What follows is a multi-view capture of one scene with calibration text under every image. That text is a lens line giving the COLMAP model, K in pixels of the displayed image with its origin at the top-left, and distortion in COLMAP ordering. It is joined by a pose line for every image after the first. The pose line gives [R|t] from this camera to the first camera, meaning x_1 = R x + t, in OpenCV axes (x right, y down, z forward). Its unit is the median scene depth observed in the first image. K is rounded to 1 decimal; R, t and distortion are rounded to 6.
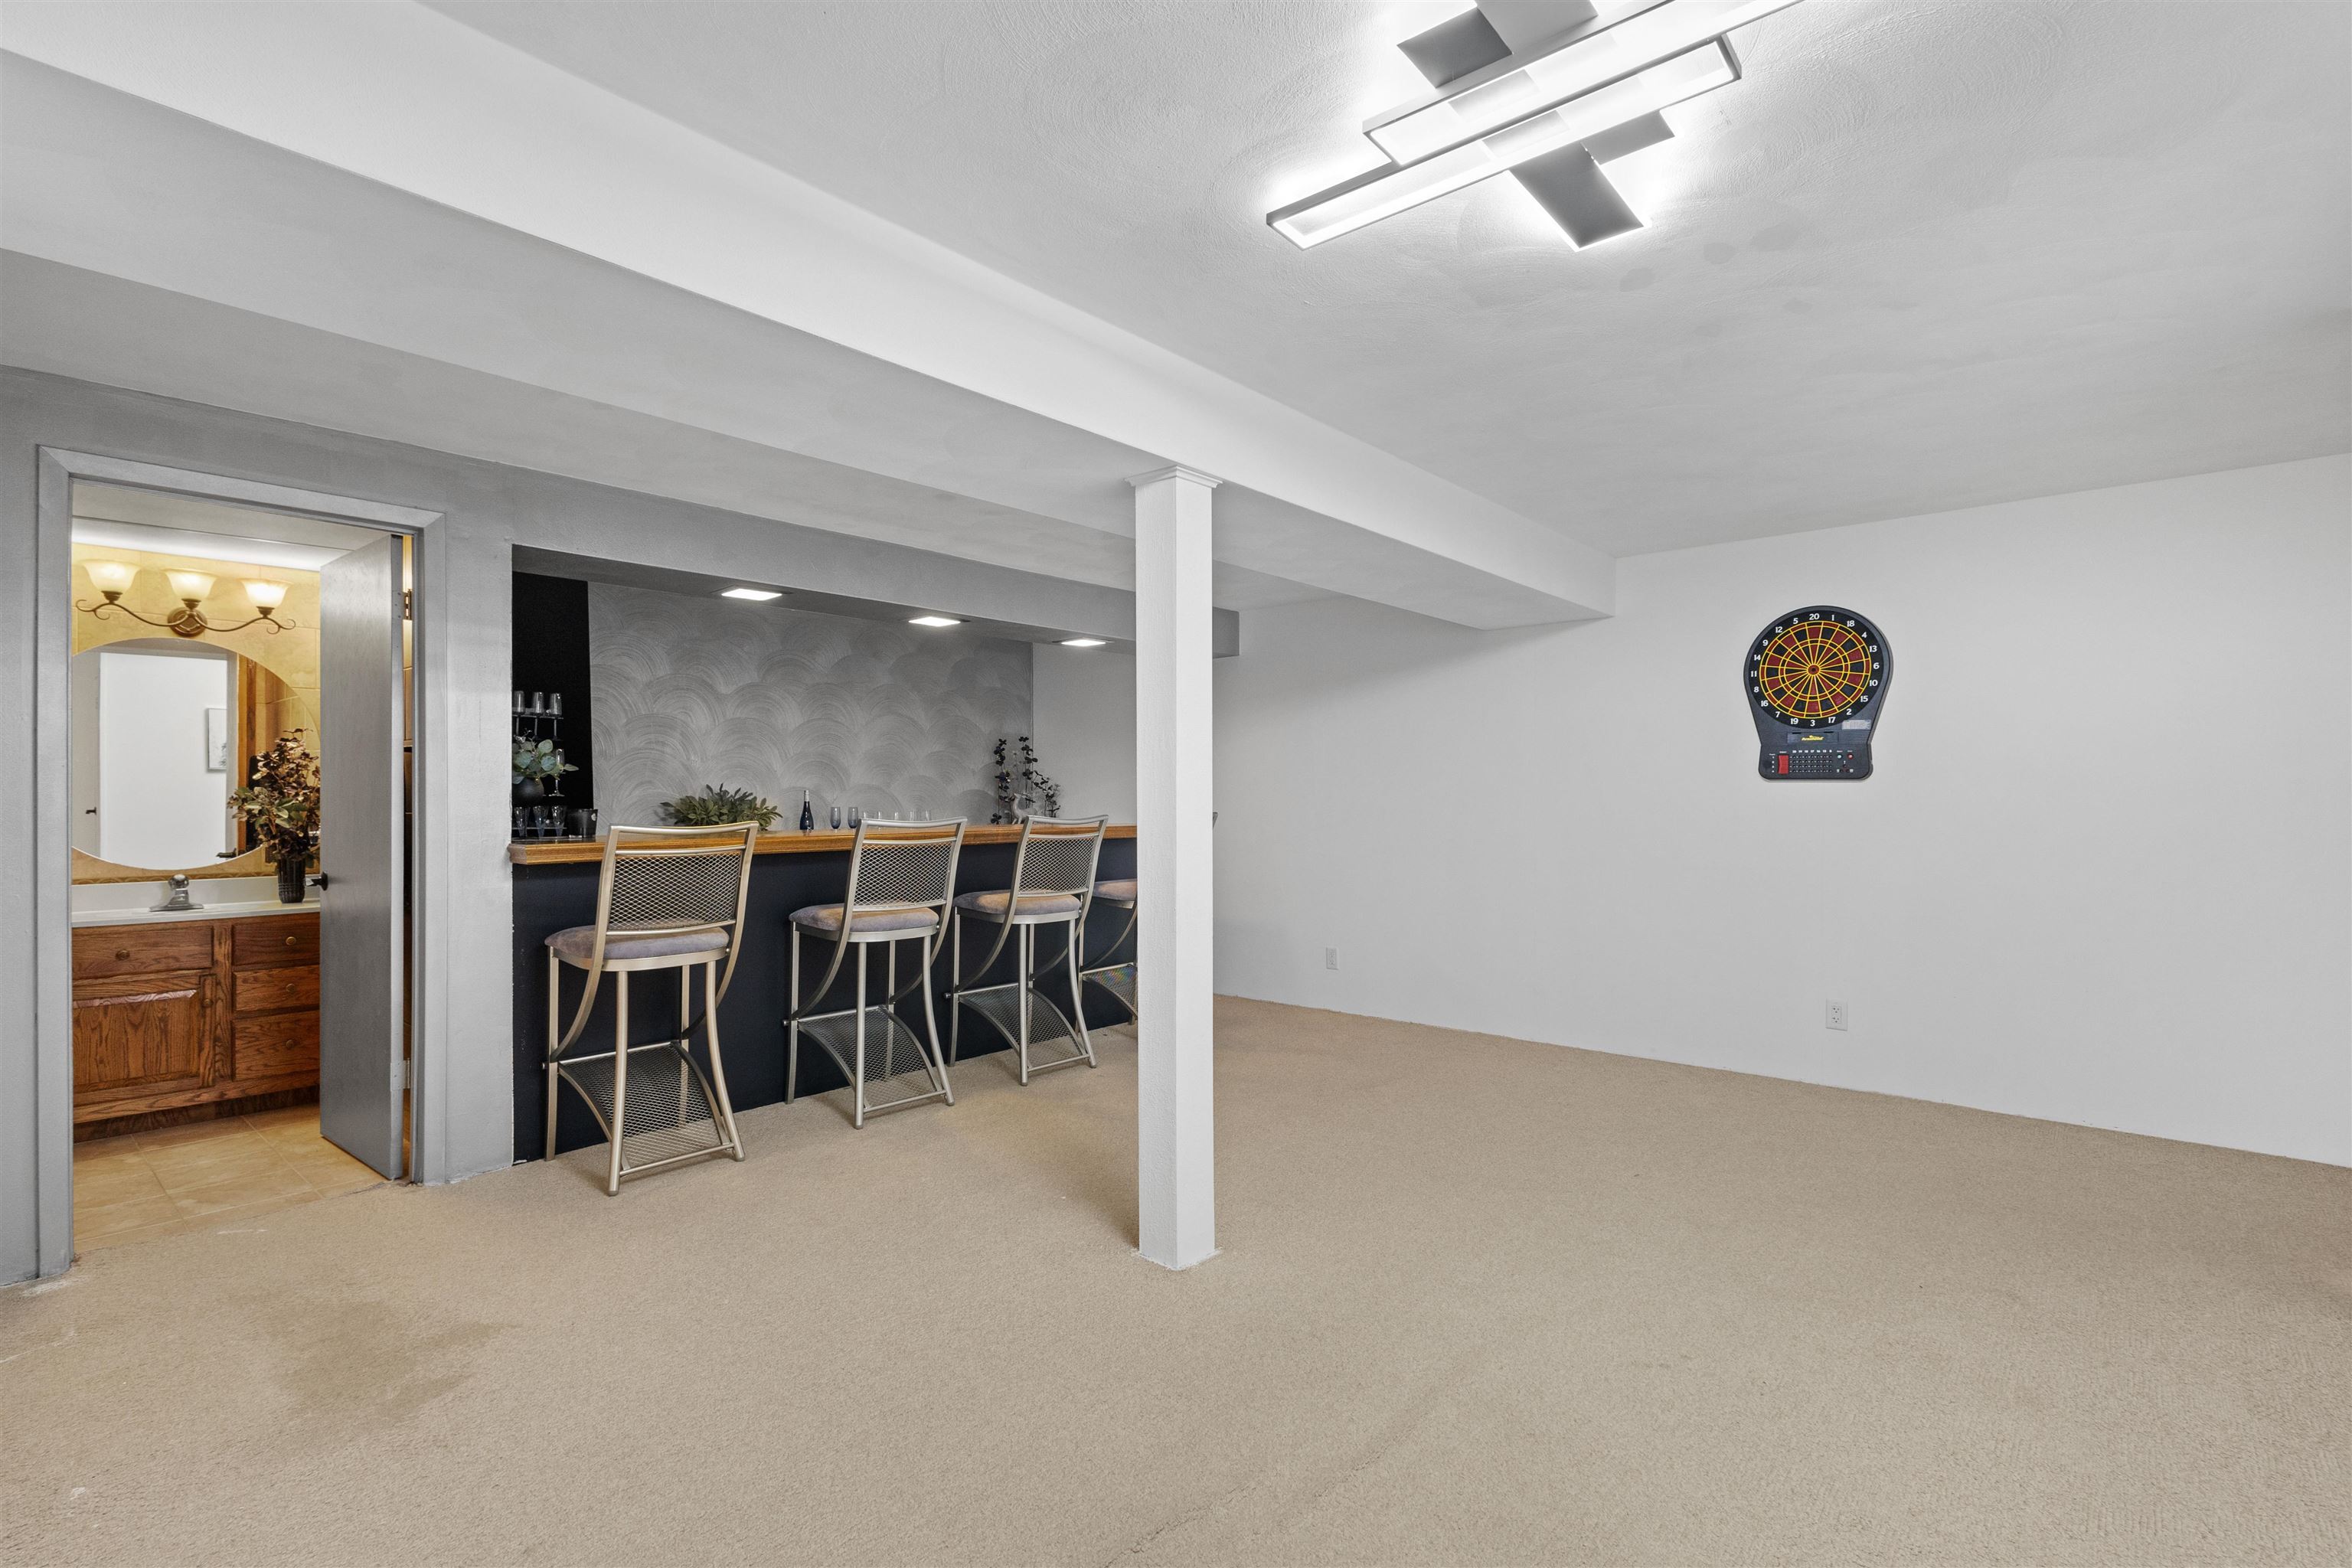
lens RADIAL K [[1098.3, 0, 1176.9], [0, 1098.3, 776.5], [0, 0, 1]] dist [0.000949, -0.000327]
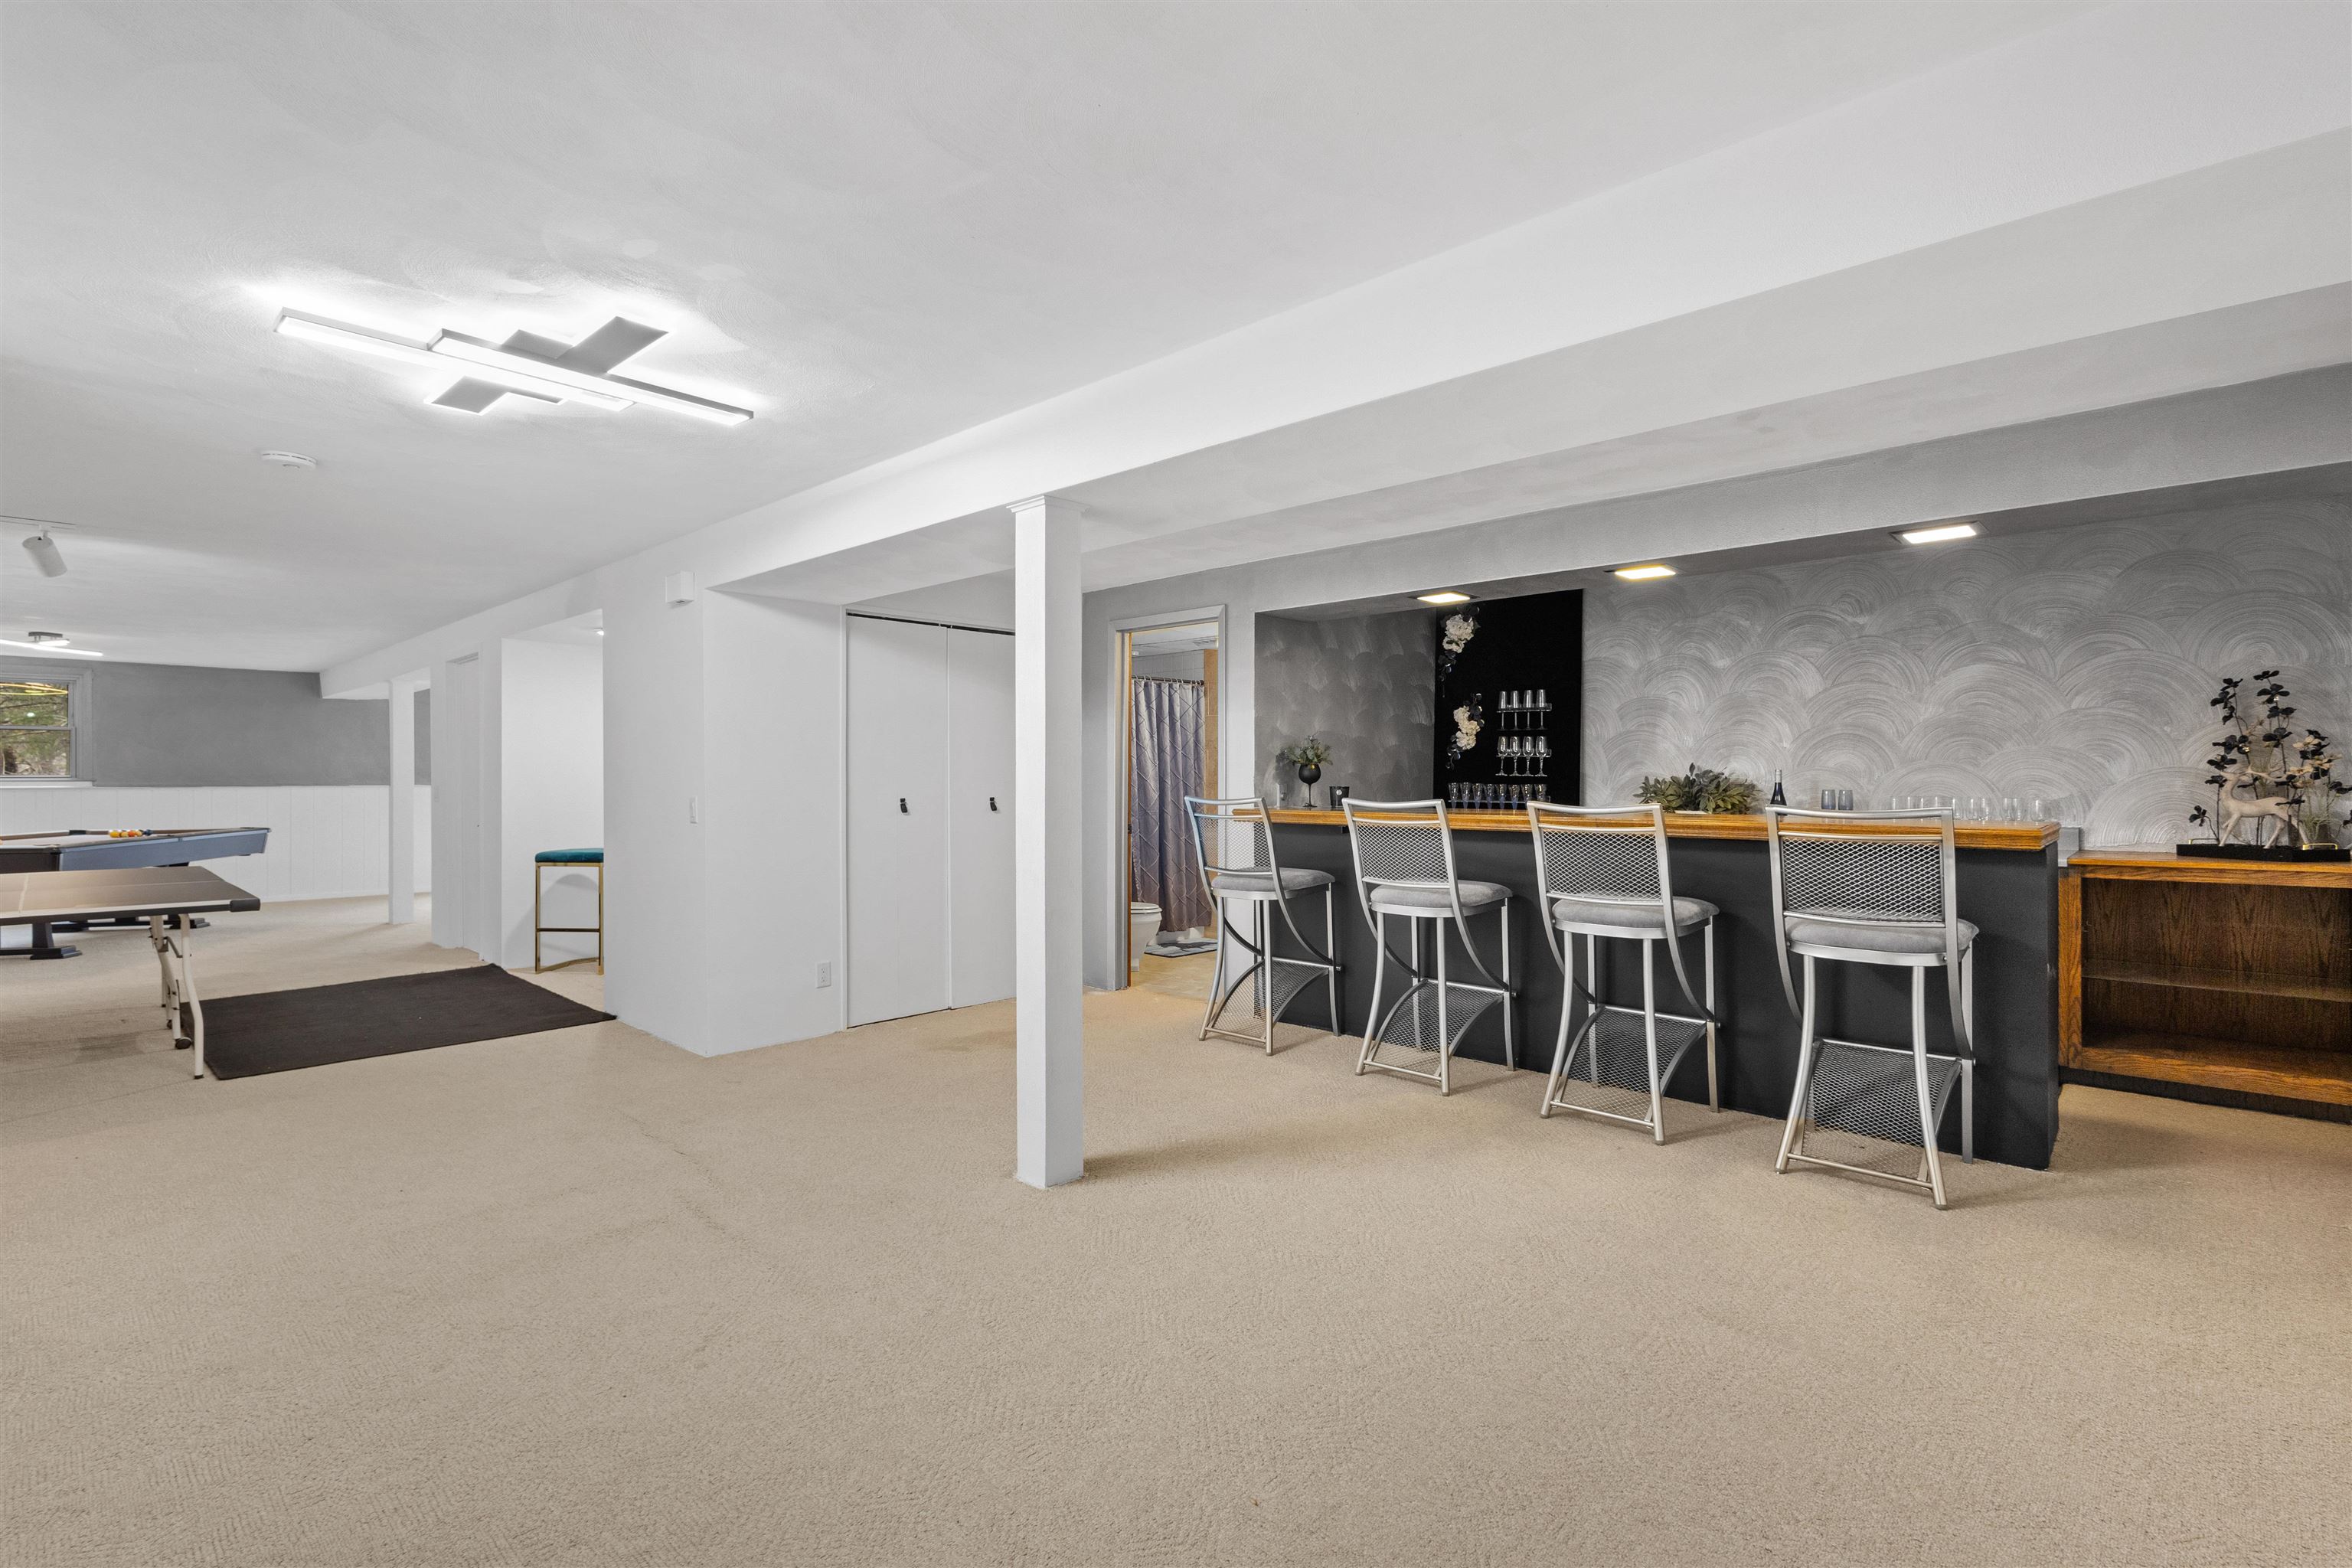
lens RADIAL K [[1075.4, 0, 1174.8], [0, 1075.4, 778.3], [0, 0, 1]] dist [0.004818, -0.000427]
pose [[-0.060405, 0.007681, -0.998144, 0.571141], [0.021630, 0.999746, 0.006384, 0.003770], [0.997940, -0.021205, -0.060555, 0.611275]]
